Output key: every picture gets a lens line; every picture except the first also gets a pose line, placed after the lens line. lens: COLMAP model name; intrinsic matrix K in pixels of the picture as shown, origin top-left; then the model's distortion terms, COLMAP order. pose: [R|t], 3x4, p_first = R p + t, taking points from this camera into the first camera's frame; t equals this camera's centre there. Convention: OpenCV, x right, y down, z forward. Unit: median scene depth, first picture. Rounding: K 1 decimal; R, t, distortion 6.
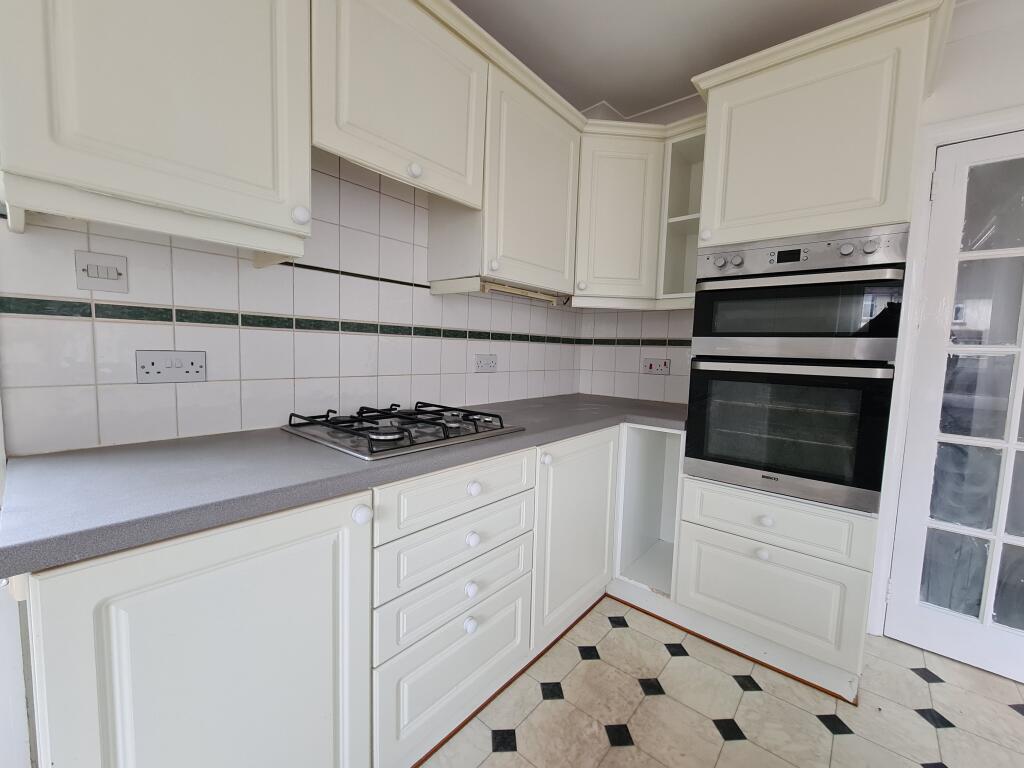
lens RADIAL K [[421.8, 0, 513.4], [0, 421.8, 387.9], [0, 0, 1]] dist [-0.000466, -0.000333]
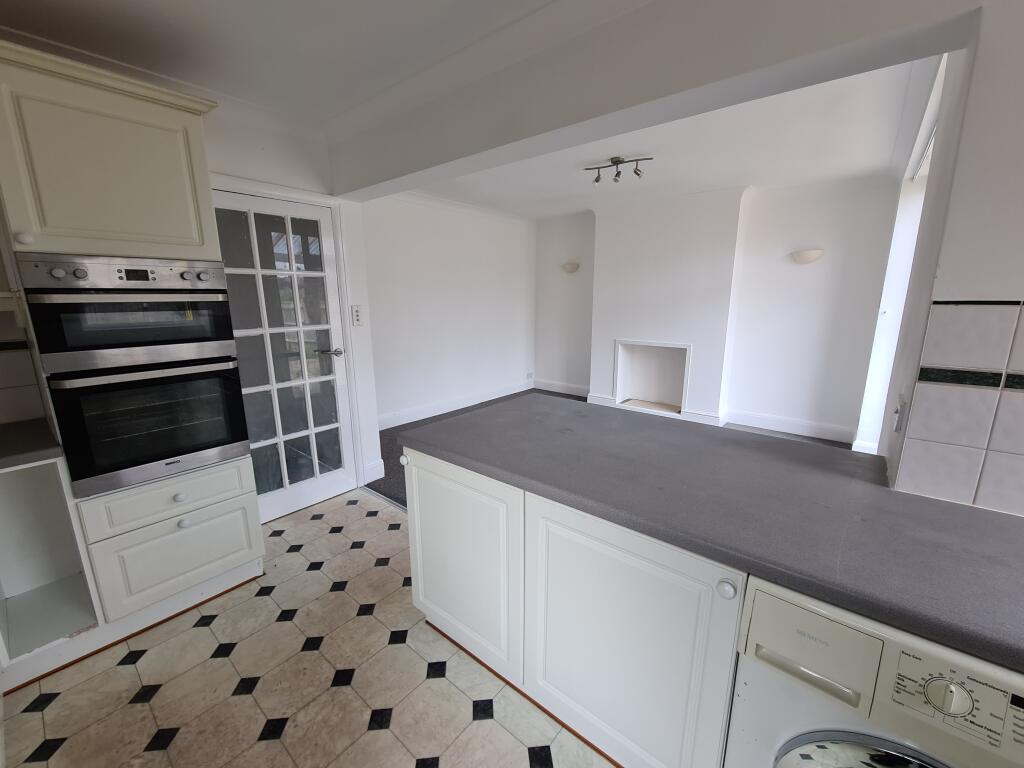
lens RADIAL K [[421.8, 0, 513.4], [0, 421.8, 387.9], [0, 0, 1]] dist [-0.000466, -0.000333]
pose [[-0.016796, -0.245192, 0.969329, -0.504479], [0.098559, 0.964338, 0.245637, -0.184932], [-0.994989, 0.099662, 0.007969, 0.010858]]
